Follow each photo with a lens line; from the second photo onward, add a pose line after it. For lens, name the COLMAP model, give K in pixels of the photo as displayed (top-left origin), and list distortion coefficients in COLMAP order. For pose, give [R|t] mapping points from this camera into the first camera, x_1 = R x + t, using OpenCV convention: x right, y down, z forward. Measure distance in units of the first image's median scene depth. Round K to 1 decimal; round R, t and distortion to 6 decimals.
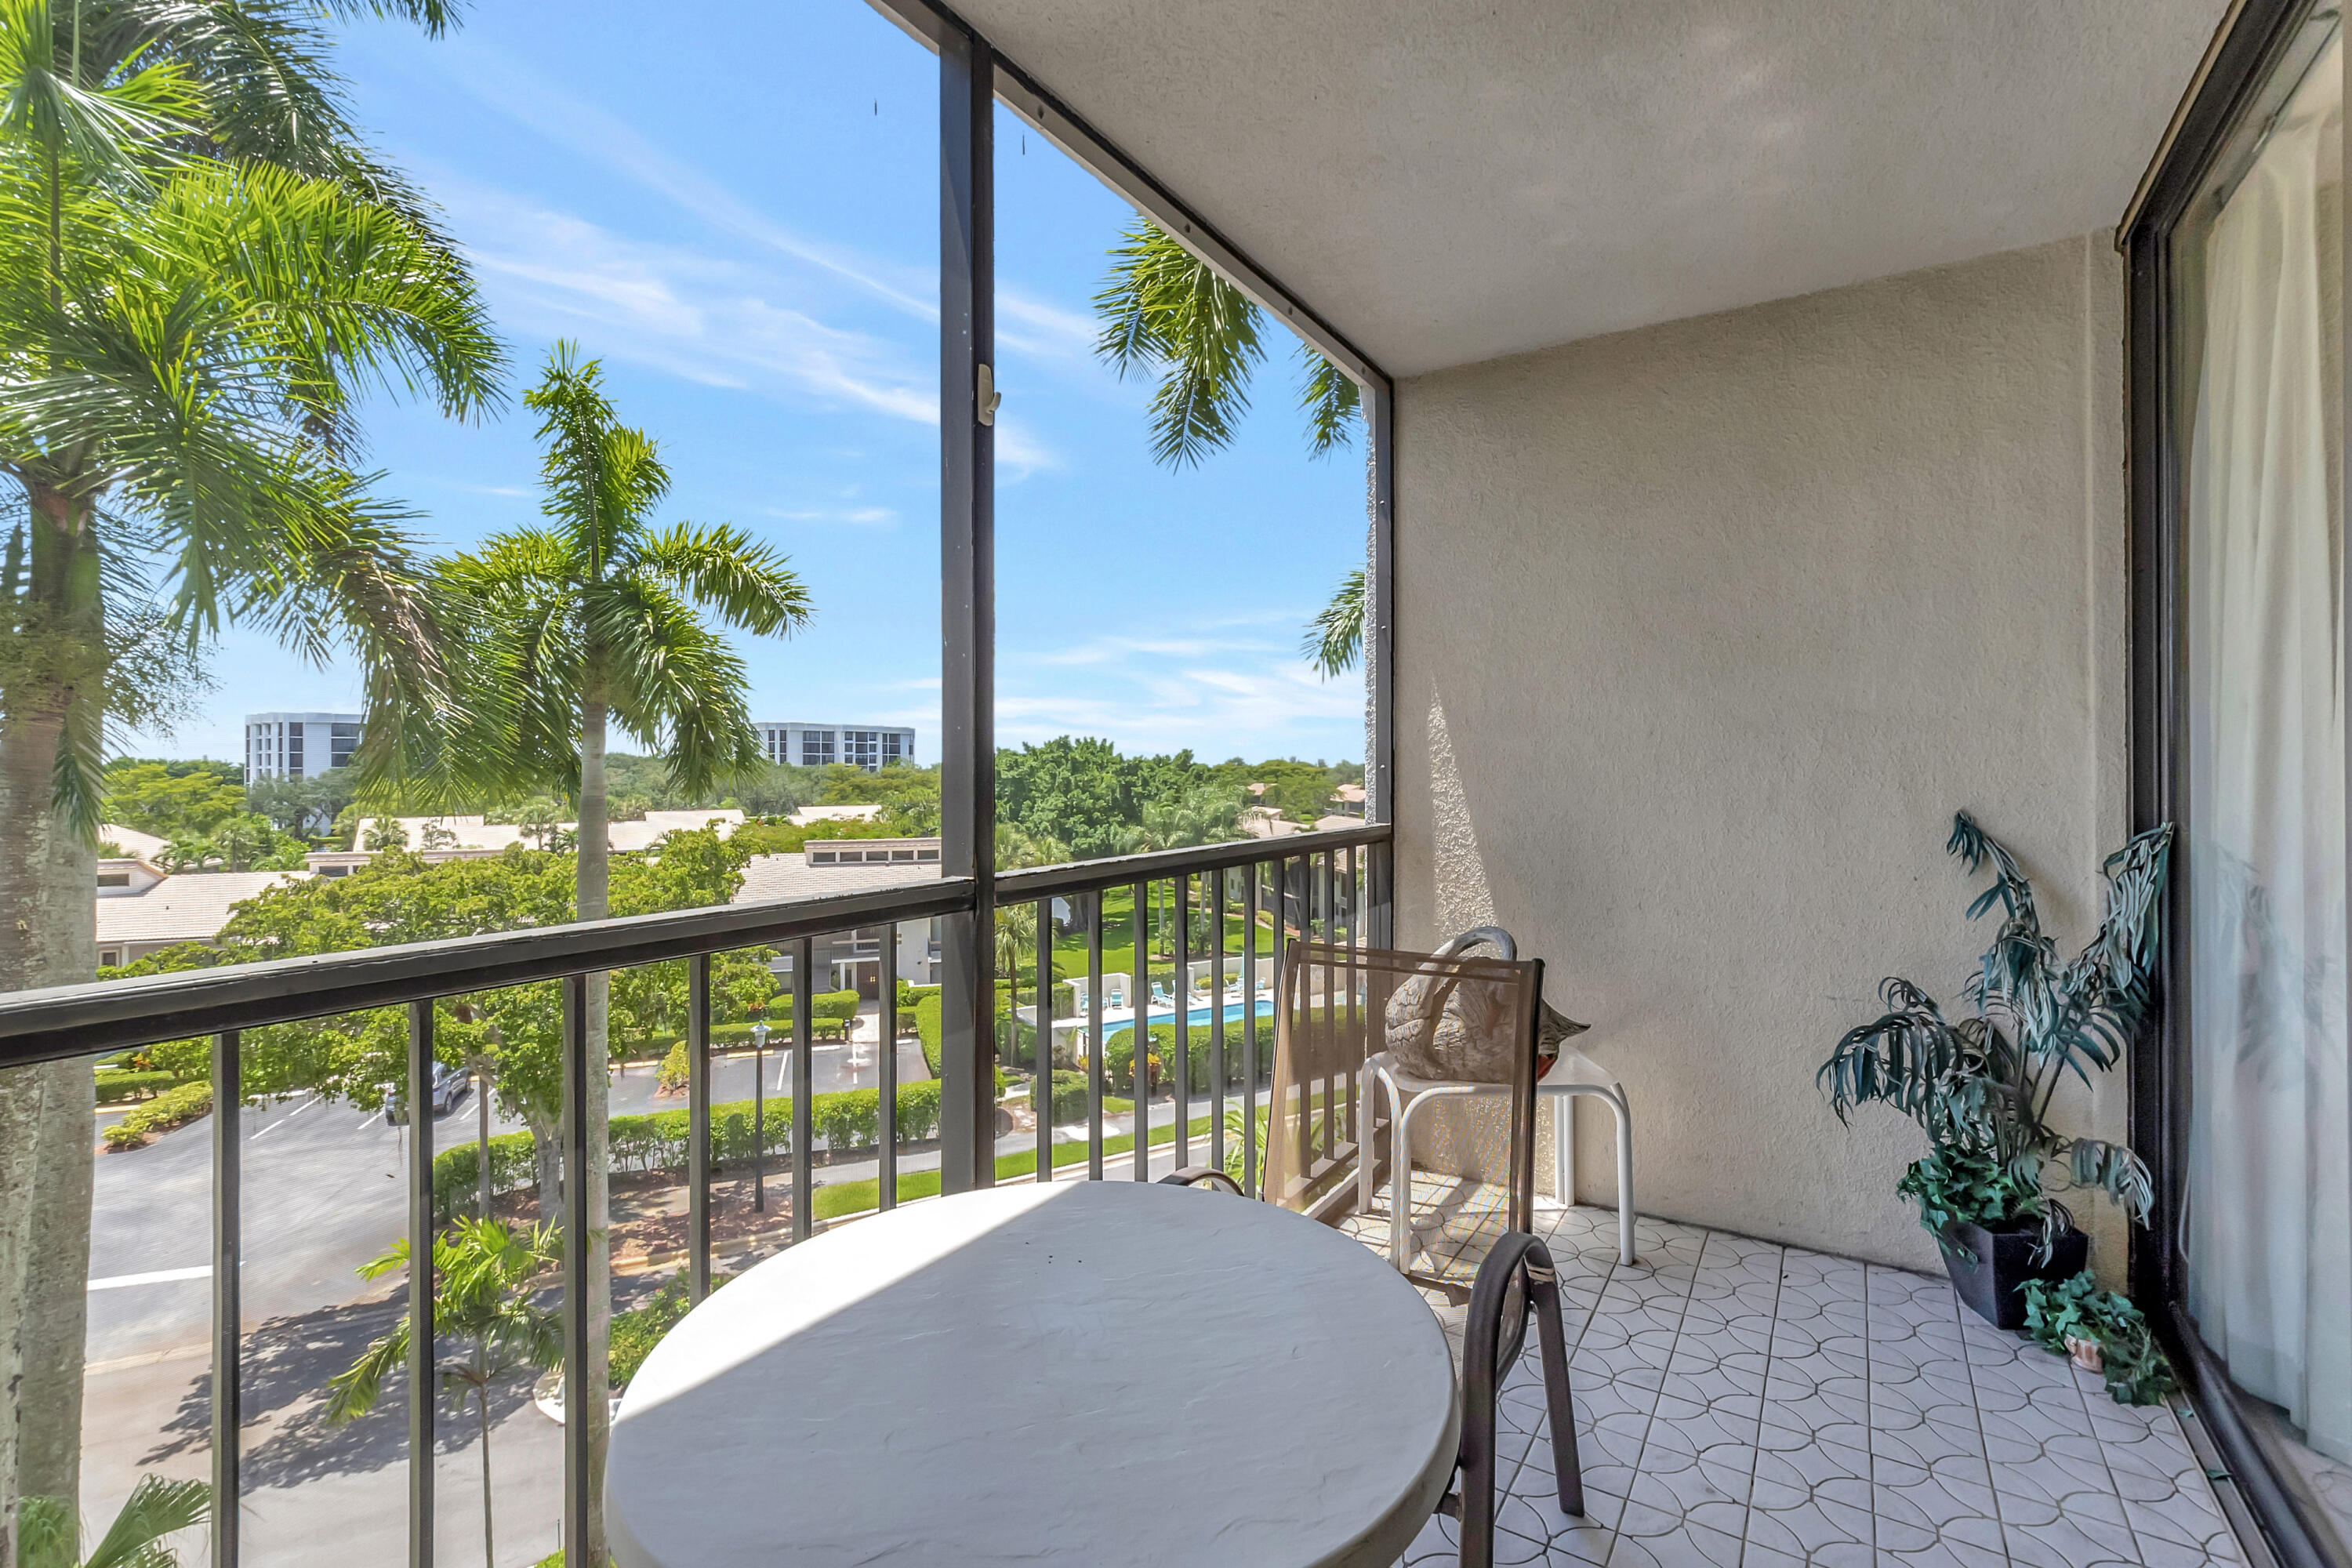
lens RADIAL K [[1045.5, 0, 1200.0], [0, 1045.5, 755.4], [0, 0, 1]] dist [-0.005975, -0.000296]
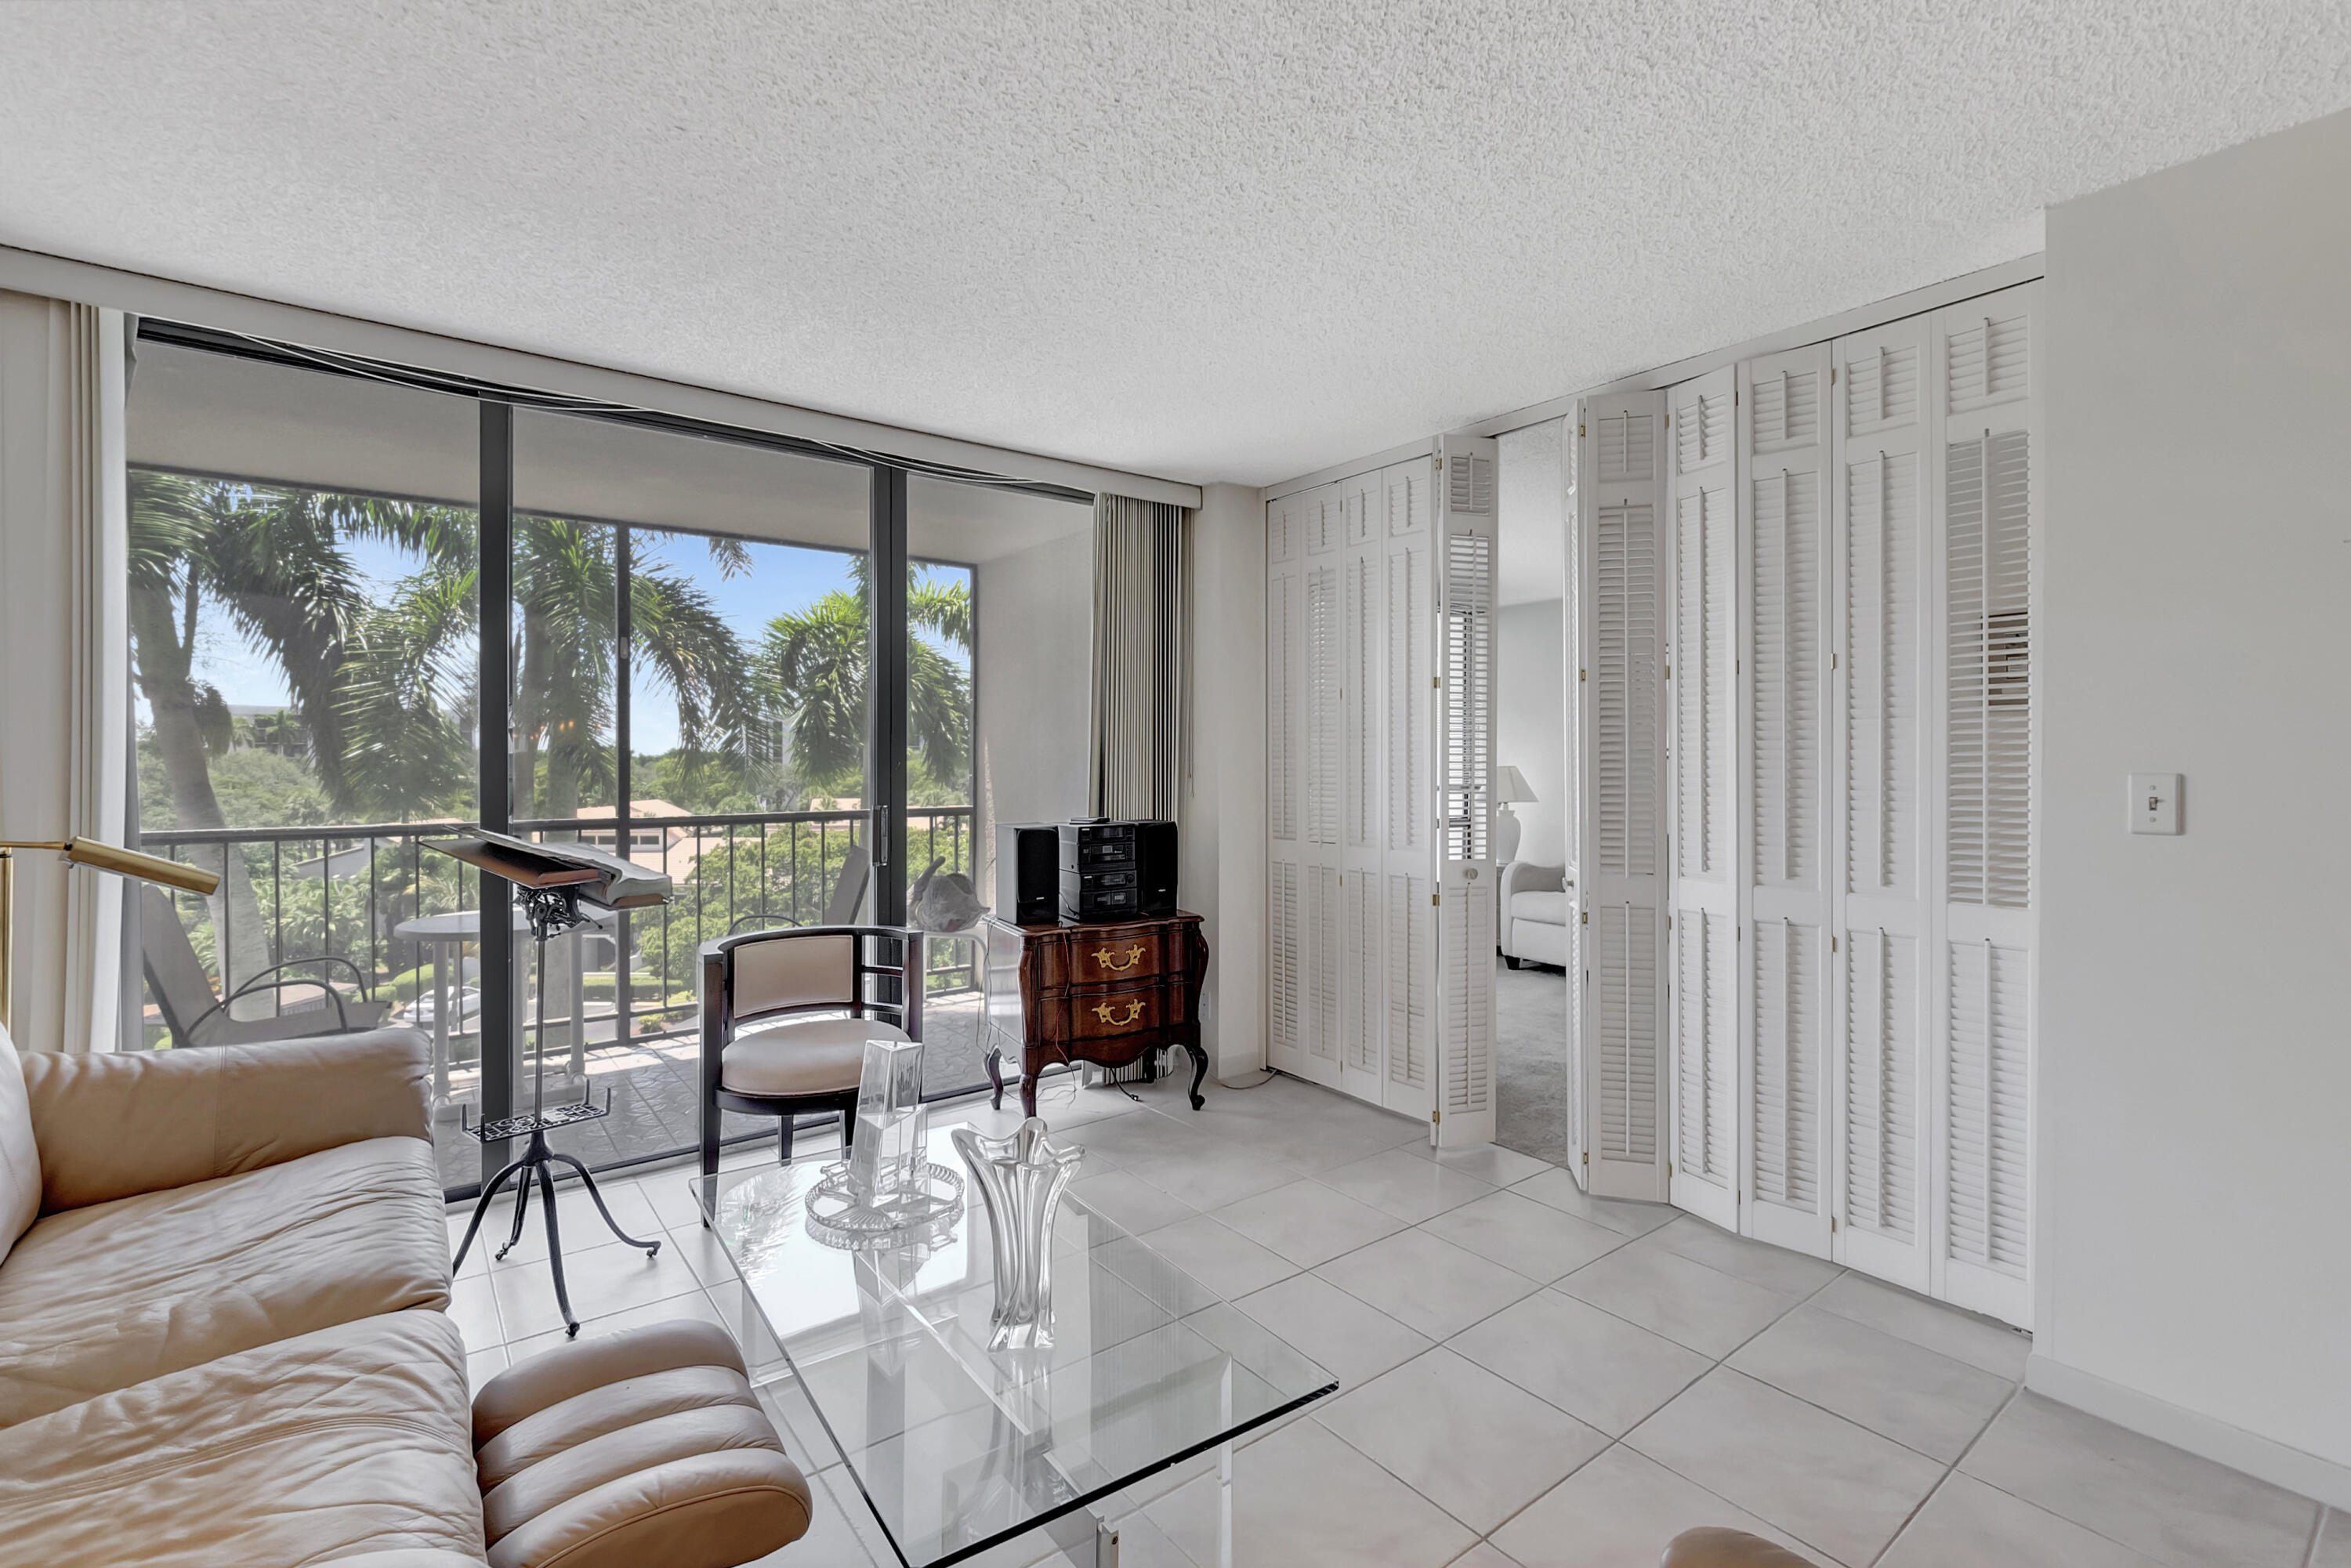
lens RADIAL K [[1033.2, 0, 1164.1], [0, 1033.2, 753.8], [0, 0, 1]] dist [-0.003629, -0.000440]
pose [[0.935176, 0.003569, -0.354165, 0.135041], [-0.001775, 0.999984, 0.005389, -0.004347], [0.354178, -0.004411, 0.935168, -0.069836]]
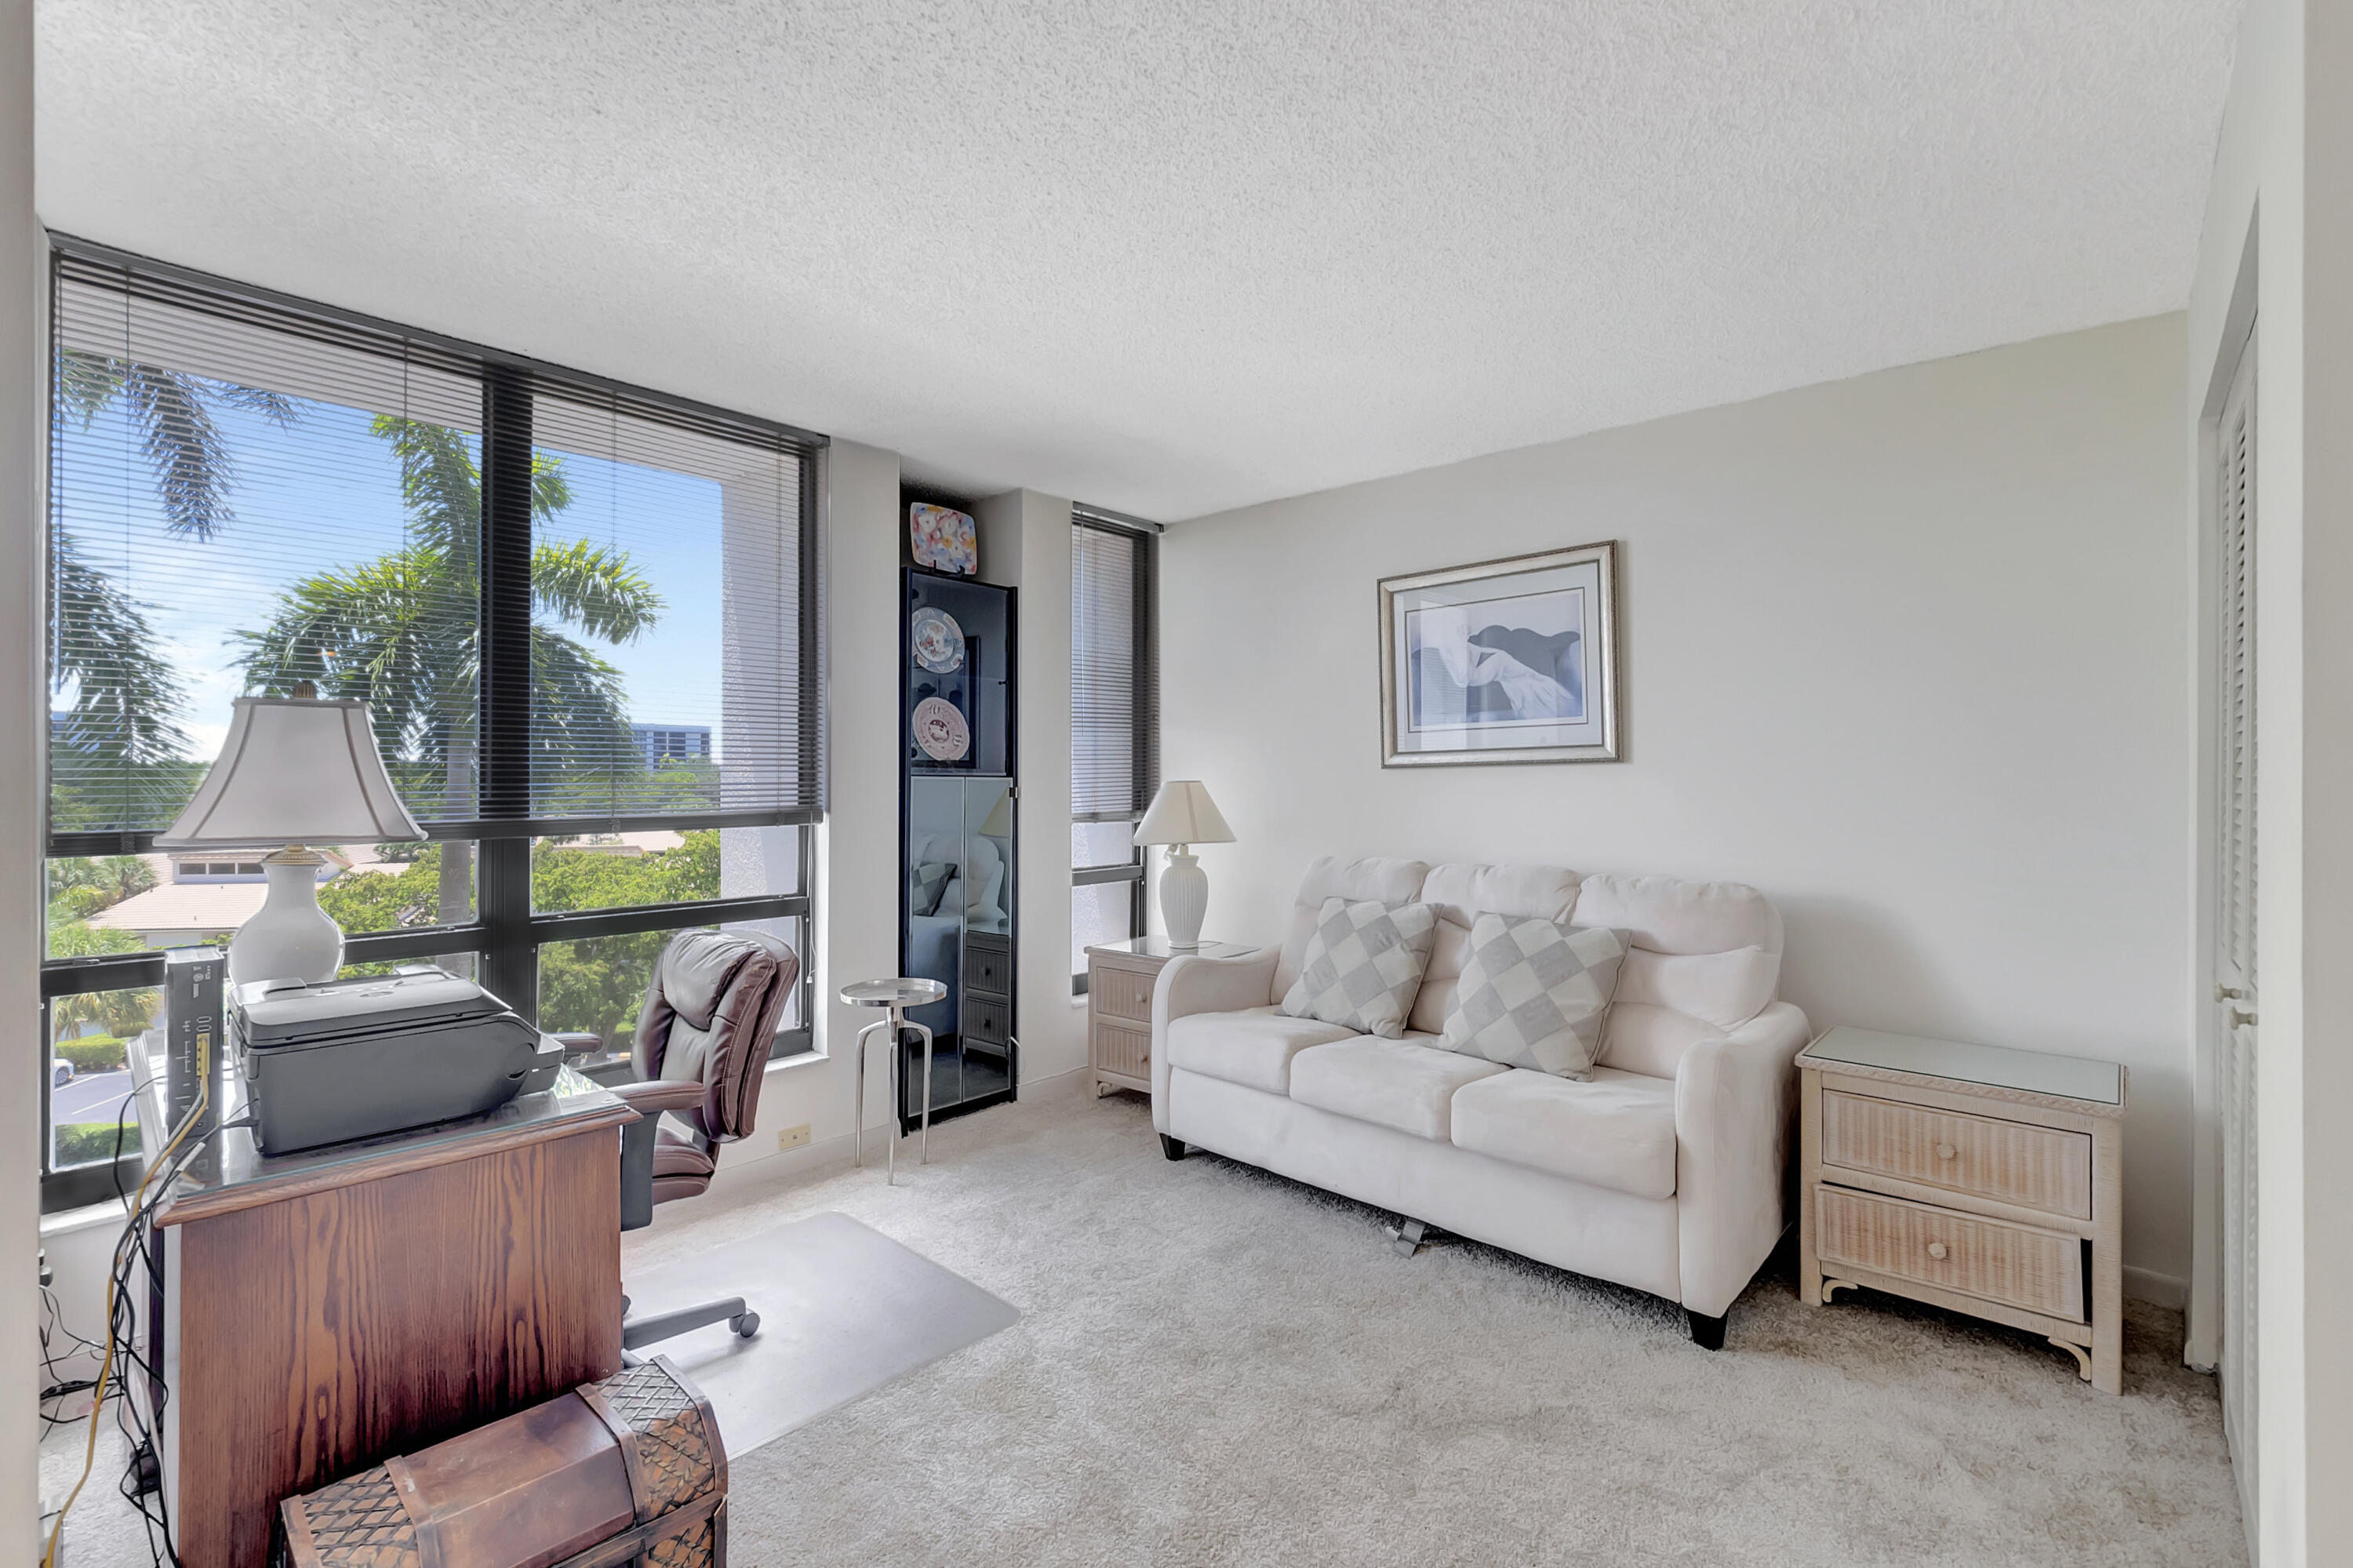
lens RADIAL K [[1049.8, 0, 1168.2], [0, 1049.8, 764.0], [0, 0, 1]] dist [-0.010988, 0.005272]
pose [[0.984566, 0.001643, -0.175007, 0.147719], [-0.000946, 0.999991, 0.004067, -0.003249], [0.175012, -0.003839, 0.984559, 0.050325]]
